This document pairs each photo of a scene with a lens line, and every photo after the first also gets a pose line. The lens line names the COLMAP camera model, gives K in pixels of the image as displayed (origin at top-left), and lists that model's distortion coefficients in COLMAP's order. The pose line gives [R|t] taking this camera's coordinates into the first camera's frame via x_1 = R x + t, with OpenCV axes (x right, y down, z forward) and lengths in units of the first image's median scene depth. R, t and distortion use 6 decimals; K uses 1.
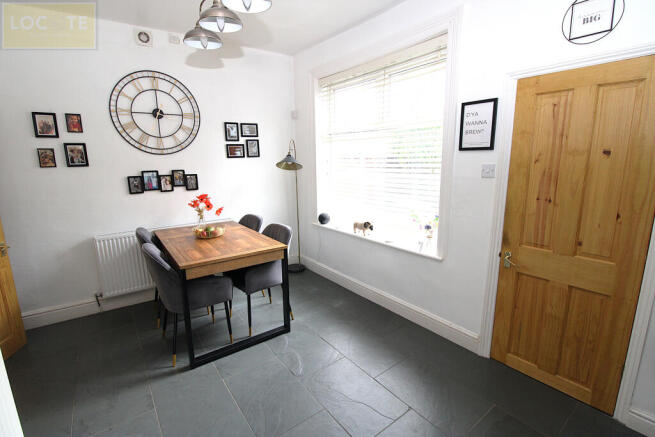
lens RADIAL K [[310.1, 0, 327.5], [0, 310.1, 218.5], [0, 0, 1]] dist [-0.001535, -0.013839]
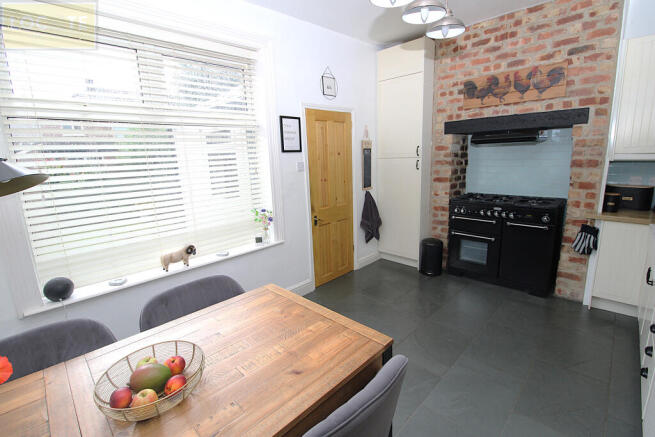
lens RADIAL K [[310.1, 0, 327.5], [0, 310.1, 218.5], [0, 0, 1]] dist [-0.001535, -0.013839]
pose [[-0.170350, -0.180059, 0.968793, -0.948345], [0.225324, 0.949996, 0.216186, -0.203870], [-0.959276, 0.255120, -0.121261, 1.097122]]
